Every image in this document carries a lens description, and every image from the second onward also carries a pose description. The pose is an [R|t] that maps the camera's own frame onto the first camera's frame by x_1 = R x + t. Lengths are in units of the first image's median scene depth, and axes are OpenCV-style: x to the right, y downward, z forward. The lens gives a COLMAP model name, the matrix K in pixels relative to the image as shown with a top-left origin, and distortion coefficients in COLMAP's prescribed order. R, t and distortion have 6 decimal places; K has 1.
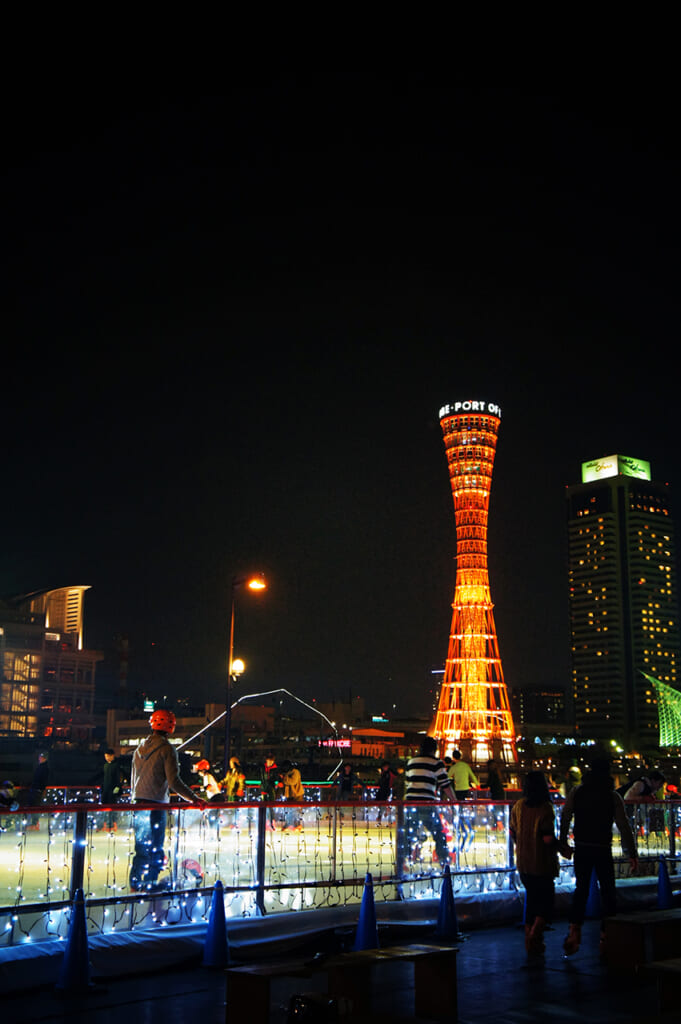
lens RADIAL K [[1222.1, 0, 340.5], [0, 1222.1, 530.8], [0, 0, 1]] dist [0.093551, 0.004315]
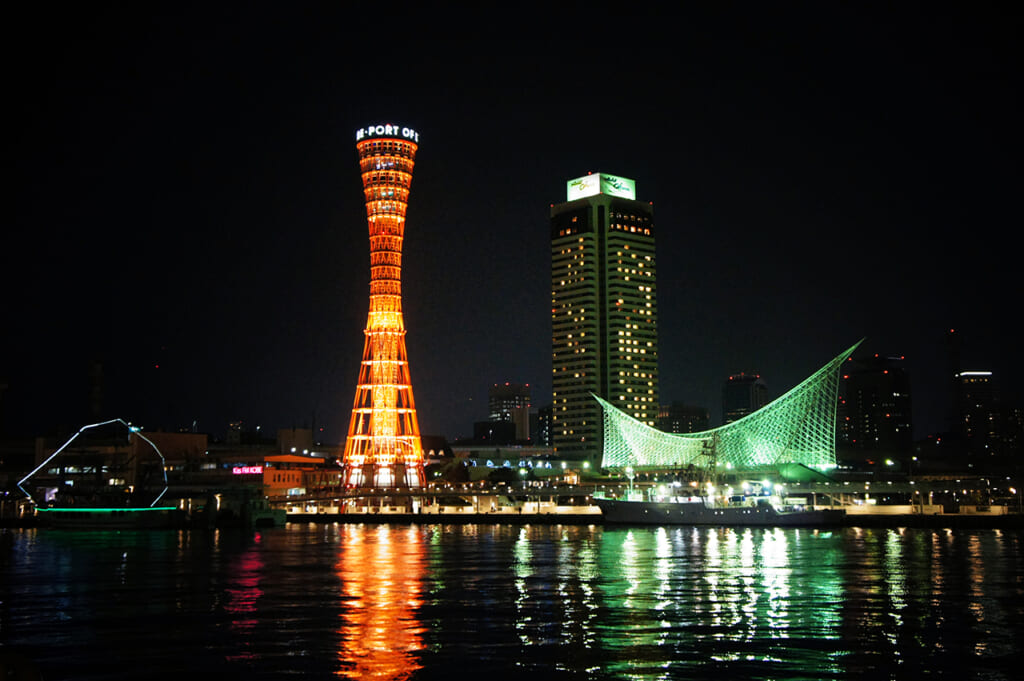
lens RADIAL K [[1308.6, 0, 511.9], [0, 1308.6, 317.1], [0, 0, 1]] dist [0.006119, -0.009211]
pose [[0.996605, -0.002305, 0.082296, 0.093599], [-0.002432, 0.998347, 0.057415, -0.009440], [-0.082292, -0.057421, 0.994953, -0.053451]]
